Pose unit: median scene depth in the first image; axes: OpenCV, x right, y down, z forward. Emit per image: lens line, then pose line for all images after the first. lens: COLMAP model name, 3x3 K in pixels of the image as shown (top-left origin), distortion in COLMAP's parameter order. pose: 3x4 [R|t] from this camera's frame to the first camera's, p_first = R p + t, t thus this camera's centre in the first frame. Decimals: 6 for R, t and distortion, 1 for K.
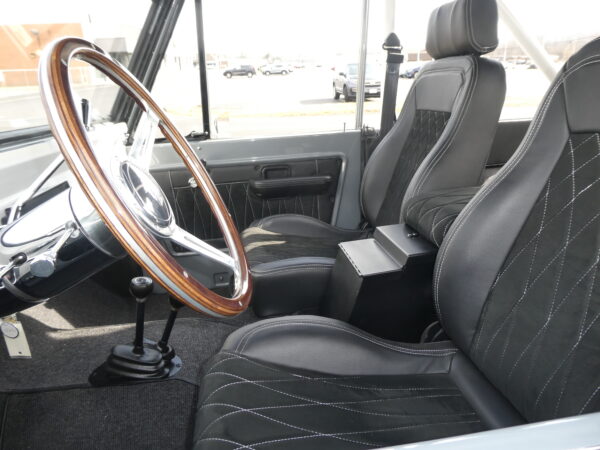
lens RADIAL K [[421.2, 0, 301.7], [0, 421.2, 224.1], [0, 0, 1]] dist [-0.006323, -0.007848]
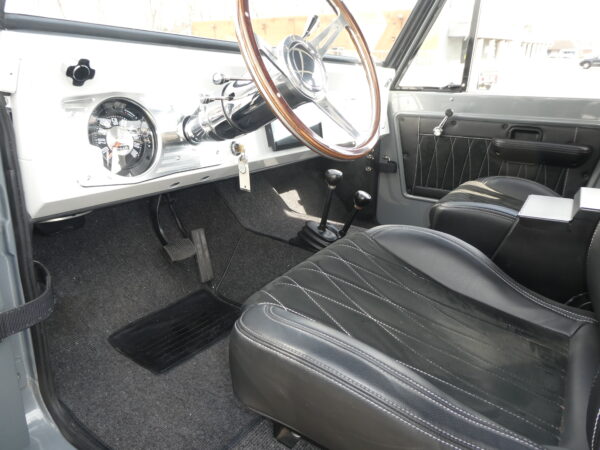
lens RADIAL K [[421.2, 0, 301.7], [0, 421.2, 224.1], [0, 0, 1]] dist [-0.006323, -0.007848]
pose [[0.732061, 0.280449, -0.620834, 0.226363], [-0.265457, 0.956730, 0.119168, 0.094855], [0.627391, 0.077567, 0.774832, -0.026853]]
